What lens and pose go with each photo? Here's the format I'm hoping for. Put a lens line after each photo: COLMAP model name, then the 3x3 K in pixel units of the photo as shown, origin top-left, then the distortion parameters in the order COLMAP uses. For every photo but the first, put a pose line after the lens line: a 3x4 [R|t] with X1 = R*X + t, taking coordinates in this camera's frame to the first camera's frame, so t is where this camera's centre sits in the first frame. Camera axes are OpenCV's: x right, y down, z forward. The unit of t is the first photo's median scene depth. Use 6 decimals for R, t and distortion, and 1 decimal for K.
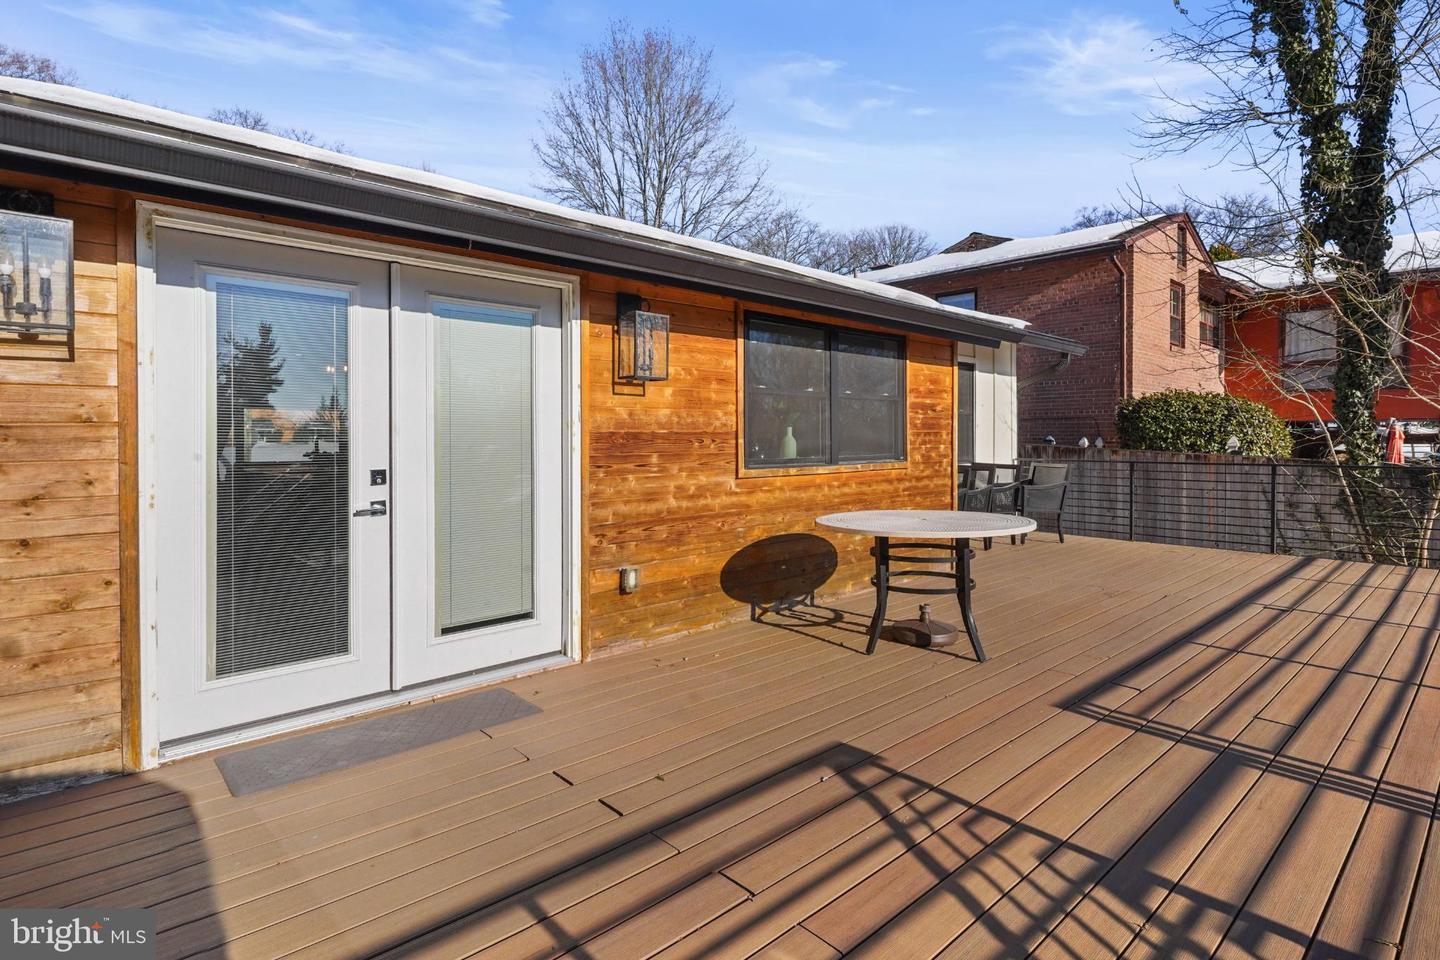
lens RADIAL K [[715.8, 0, 721.0], [0, 715.8, 435.8], [0, 0, 1]] dist [0.002010, 0.000415]
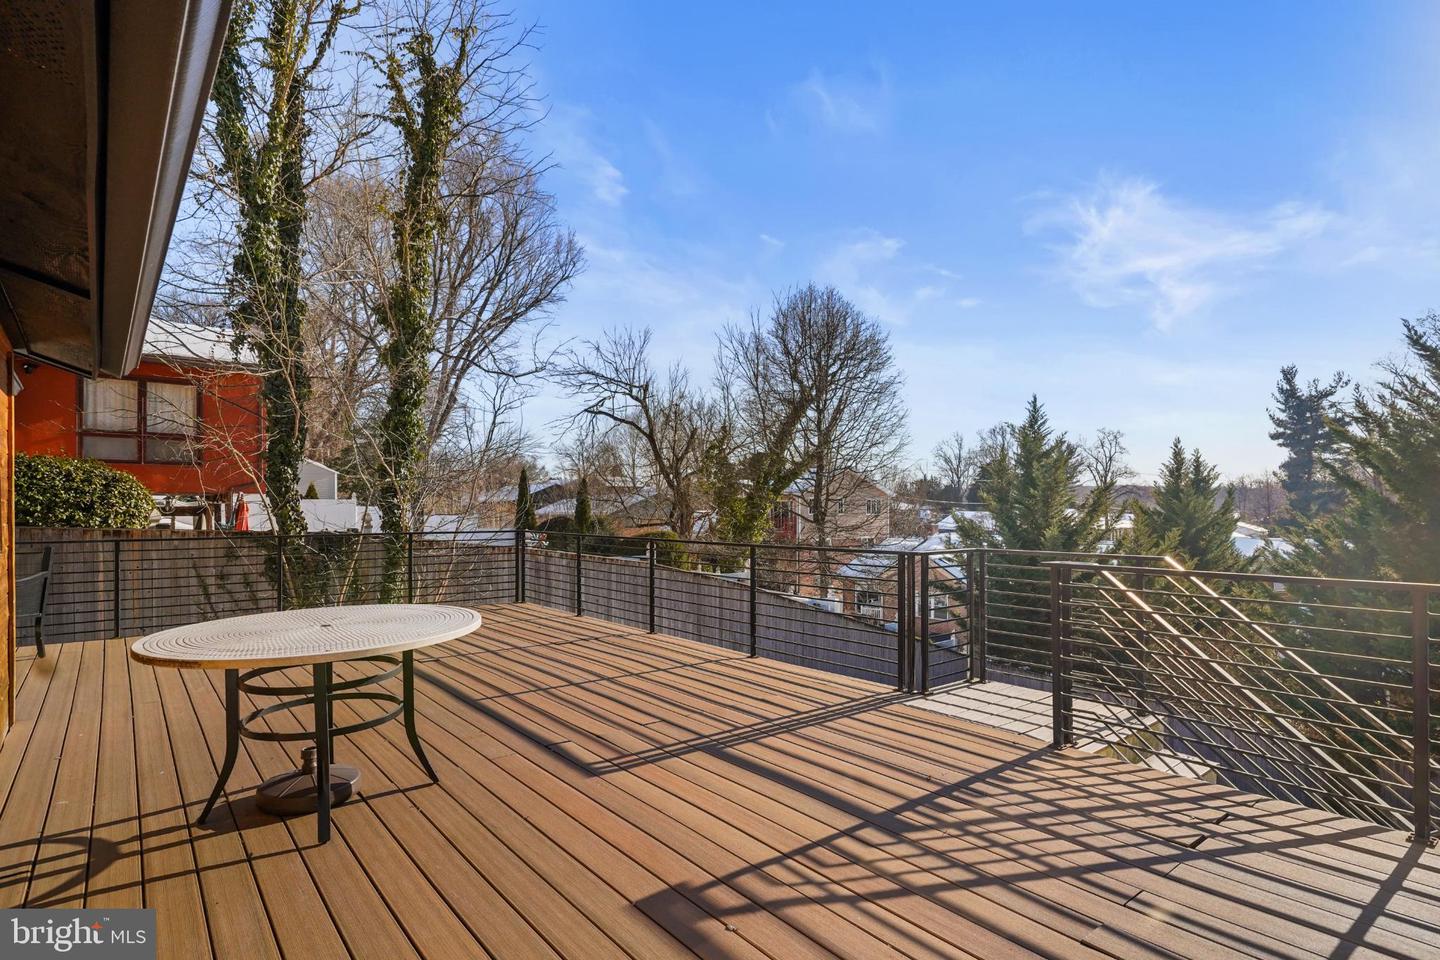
lens RADIAL K [[744.8, 0, 696.5], [0, 744.8, 491.2], [0, 0, 1]] dist [-0.001523, -0.000099]
pose [[0.073842, 0.025902, 0.996933, -0.630196], [0.001375, 0.999659, -0.026074, 0.013508], [-0.997269, 0.003297, 0.073782, 0.882745]]
